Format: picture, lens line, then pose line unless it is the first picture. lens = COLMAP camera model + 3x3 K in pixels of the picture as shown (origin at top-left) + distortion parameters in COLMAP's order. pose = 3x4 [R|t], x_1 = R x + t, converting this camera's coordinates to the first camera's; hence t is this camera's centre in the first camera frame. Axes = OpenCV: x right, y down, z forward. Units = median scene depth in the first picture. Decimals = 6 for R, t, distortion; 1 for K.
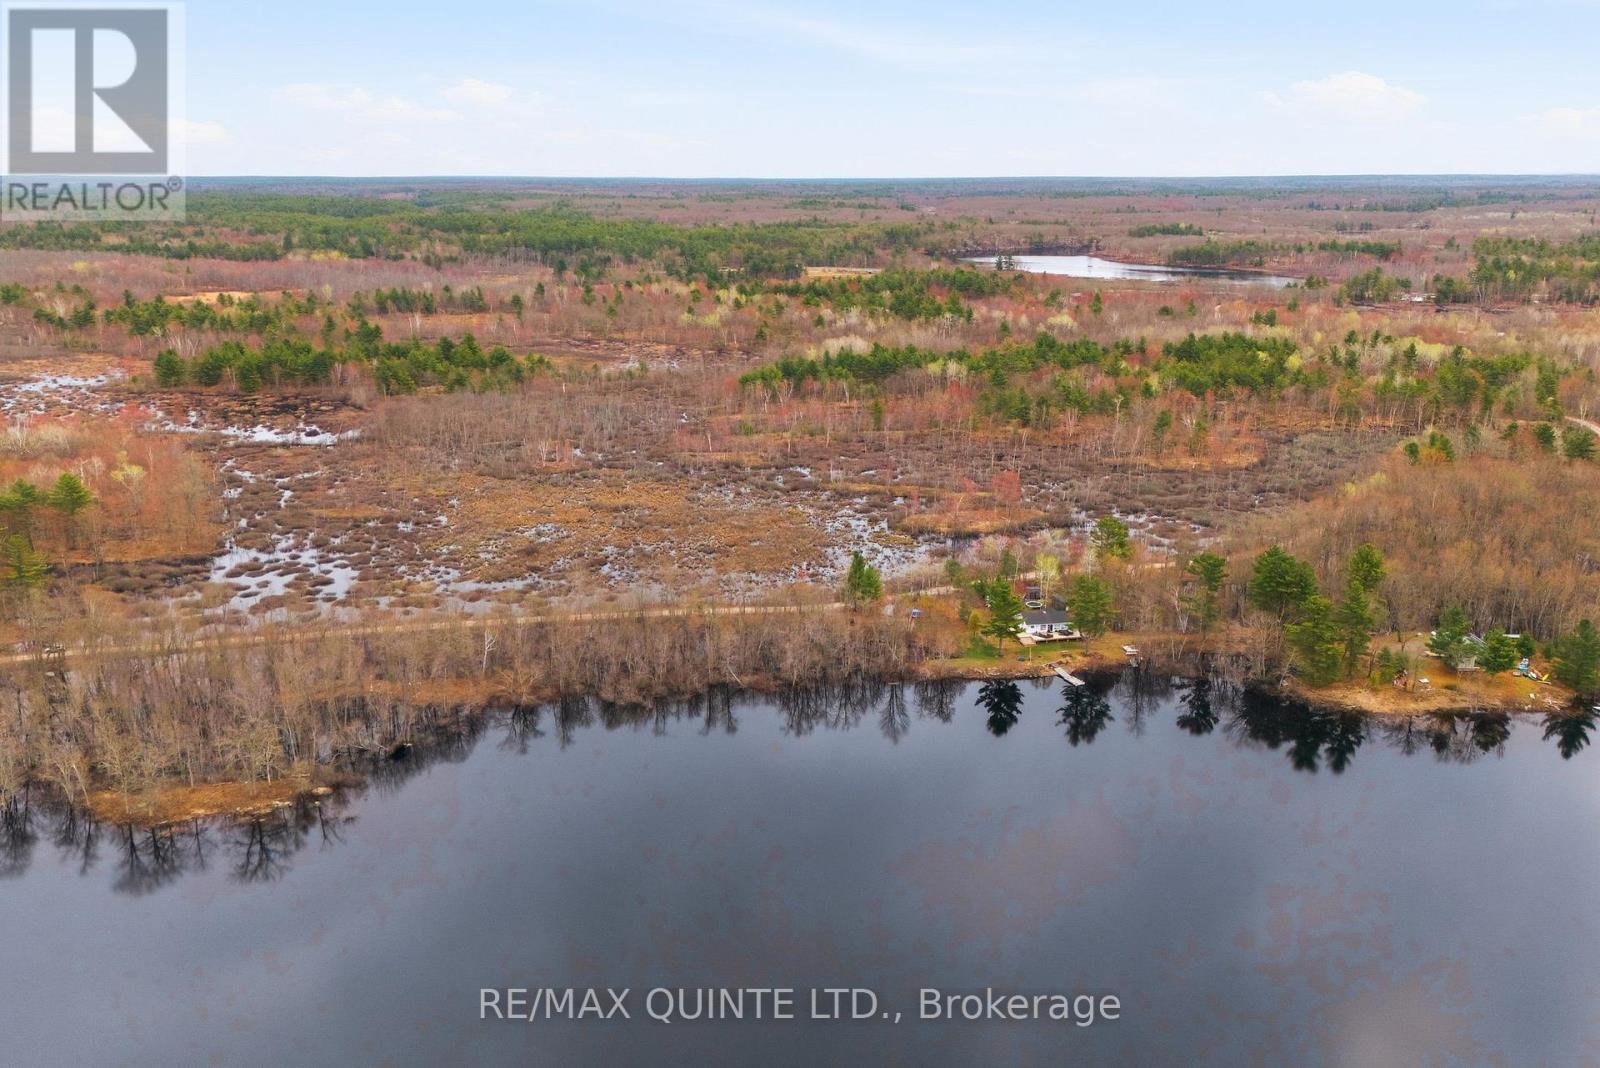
lens RADIAL K [[1389.9, 0, 795.0], [0, 1389.9, 543.0], [0, 0, 1]] dist [0.092426, -0.105000]
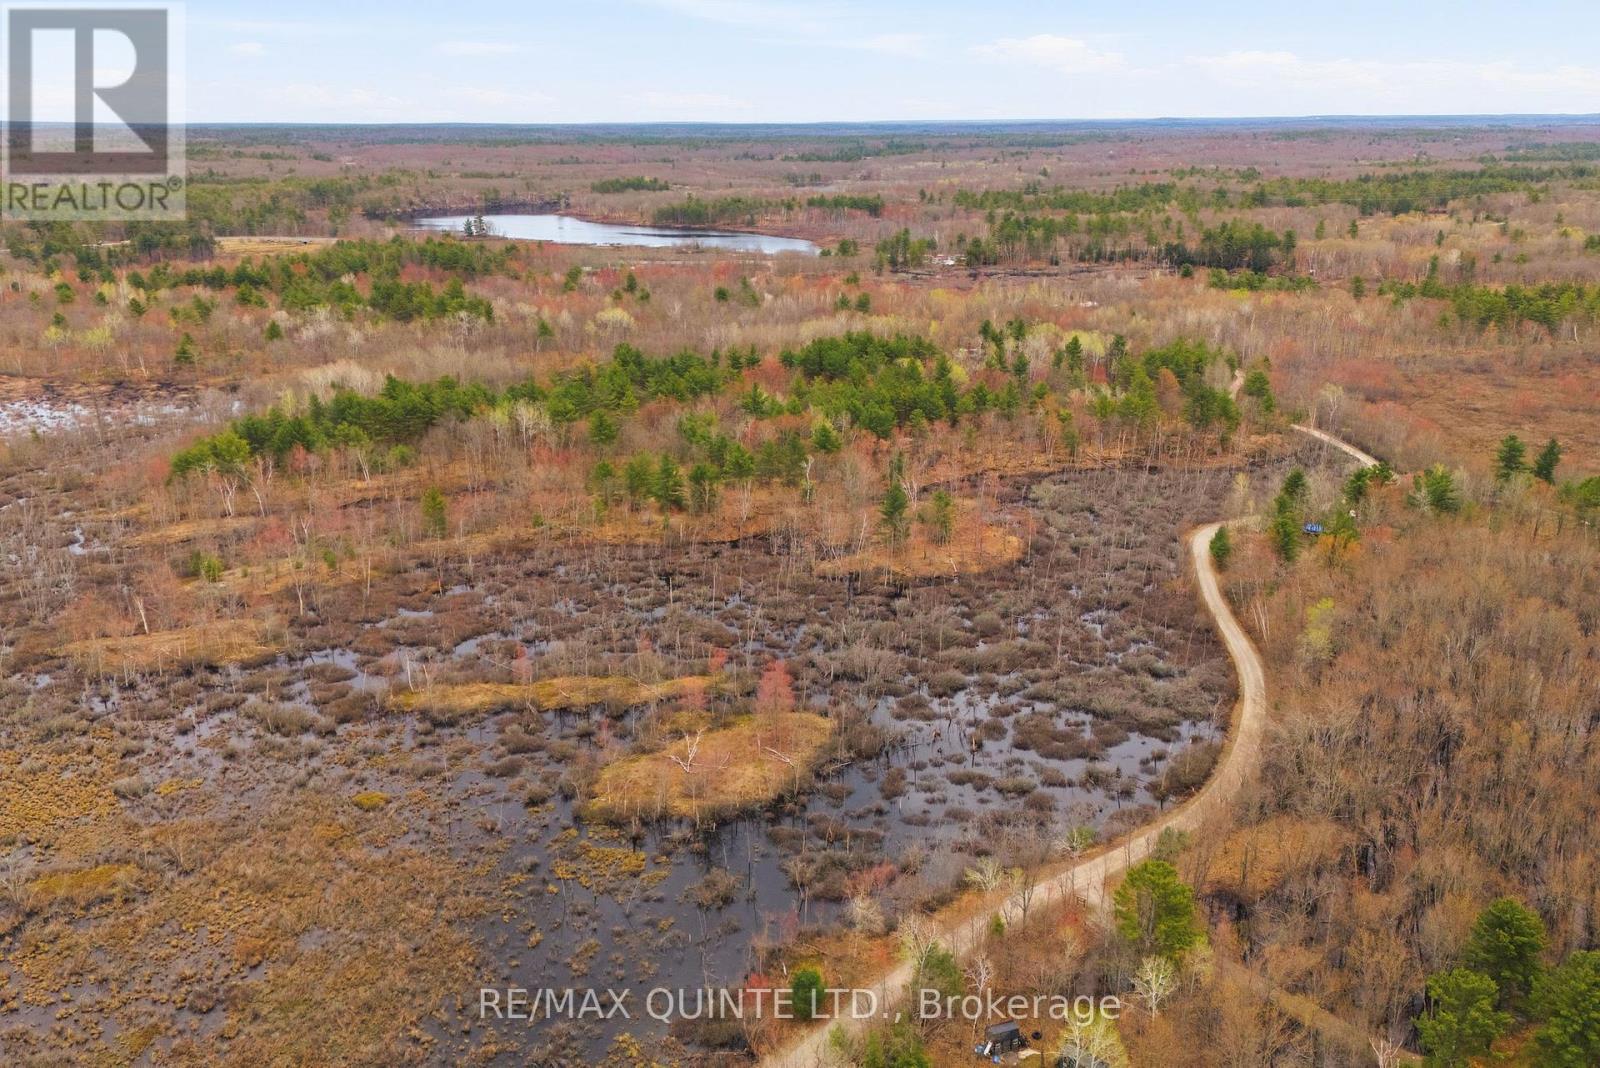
lens RADIAL K [[1389.9, 0, 795.0], [0, 1389.9, 543.0], [0, 0, 1]] dist [0.092426, -0.105000]
pose [[0.918917, -0.115010, 0.377313, -0.015968], [0.101759, 0.993291, 0.054942, -0.052217], [-0.381100, -0.012092, 0.924455, 0.197940]]
